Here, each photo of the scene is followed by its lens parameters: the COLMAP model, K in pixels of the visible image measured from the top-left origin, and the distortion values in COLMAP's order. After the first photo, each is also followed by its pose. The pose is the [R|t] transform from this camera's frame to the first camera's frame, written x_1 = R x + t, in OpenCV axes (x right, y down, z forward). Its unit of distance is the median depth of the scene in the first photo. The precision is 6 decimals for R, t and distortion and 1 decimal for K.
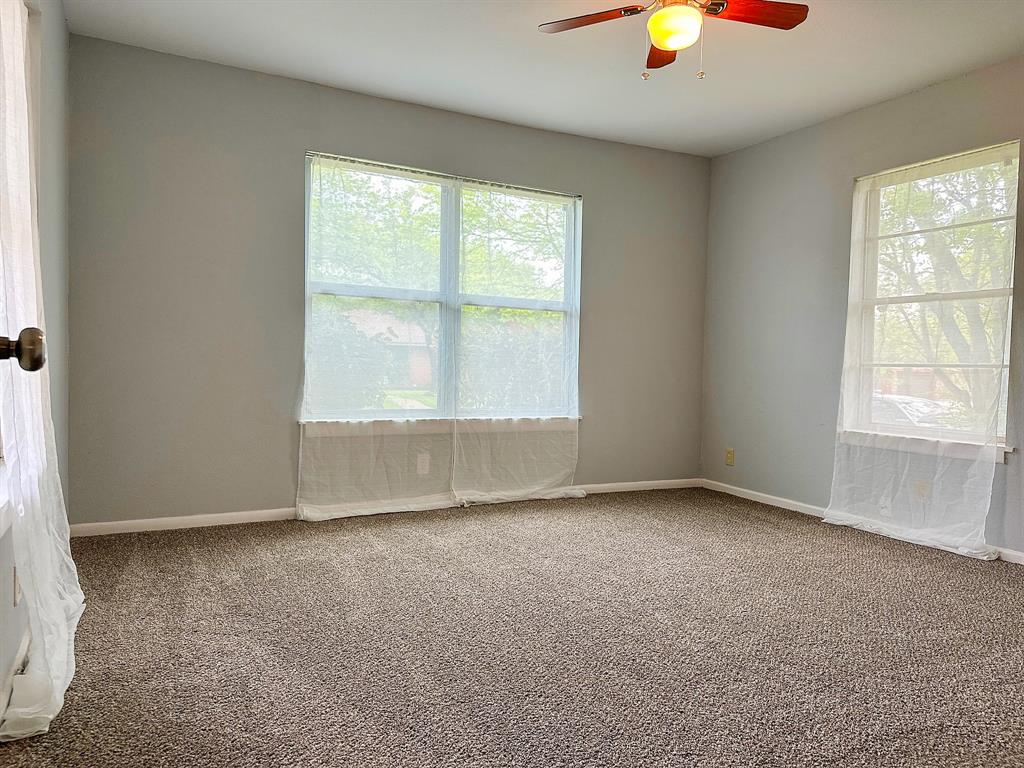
lens RADIAL K [[710.1, 0, 514.9], [0, 710.1, 390.4], [0, 0, 1]] dist [0.025521, -0.048251]
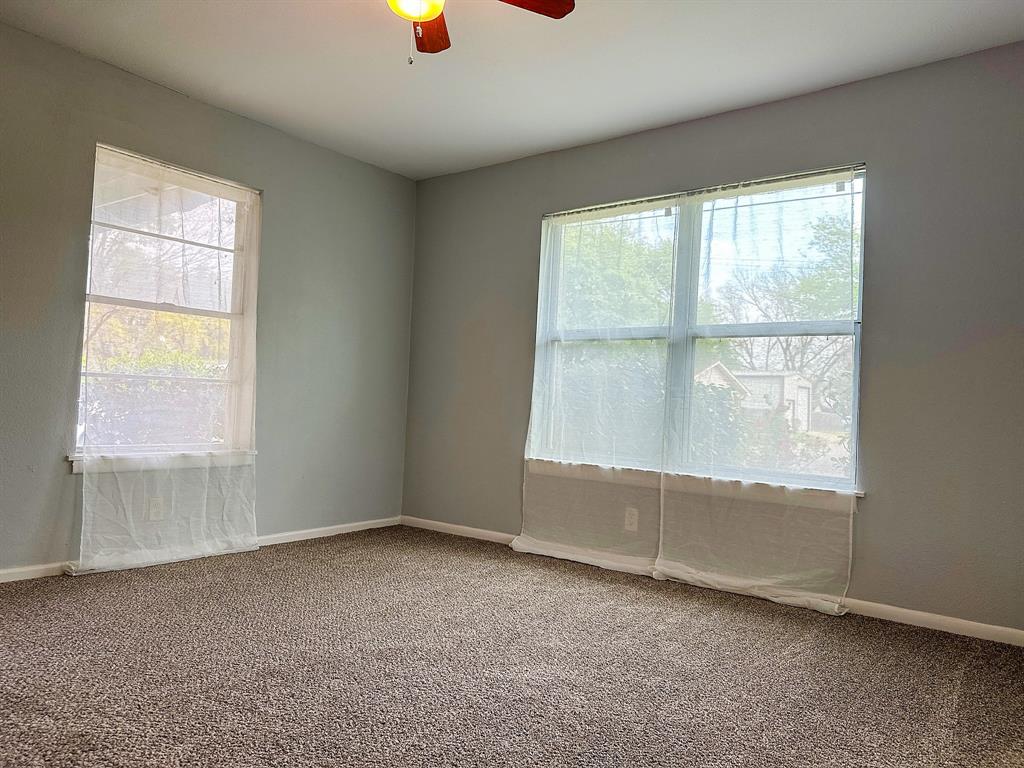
lens RADIAL K [[710.1, 0, 509.8], [0, 710.1, 384.8], [0, 0, 1]] dist [0.025521, -0.048251]
pose [[0.387383, -0.031535, -0.921379, 0.658433], [-0.071096, 0.995417, -0.063960, 0.003600], [0.919173, 0.090283, 0.383365, 0.514393]]
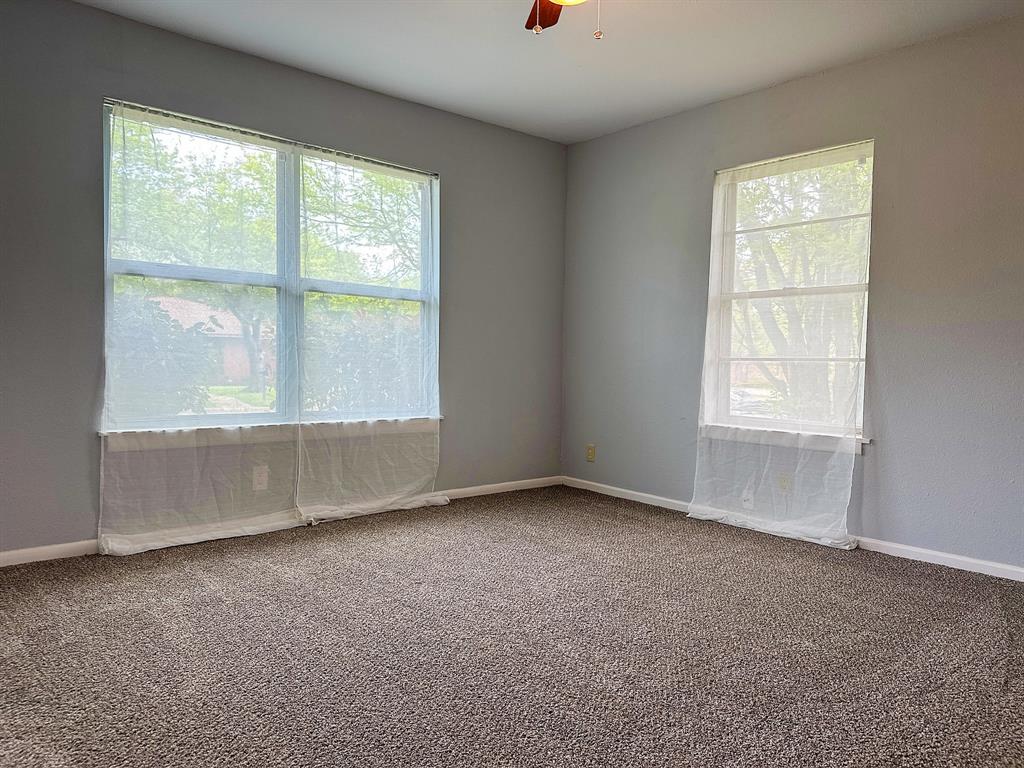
lens RADIAL K [[710.1, 0, 516.2], [0, 710.1, 391.2], [0, 0, 1]] dist [0.025521, -0.048251]
pose [[0.970401, -0.015767, 0.240985, -0.037441], [0.012708, 0.999818, 0.014241, -0.008336], [-0.241165, -0.010757, 0.970424, 0.100565]]
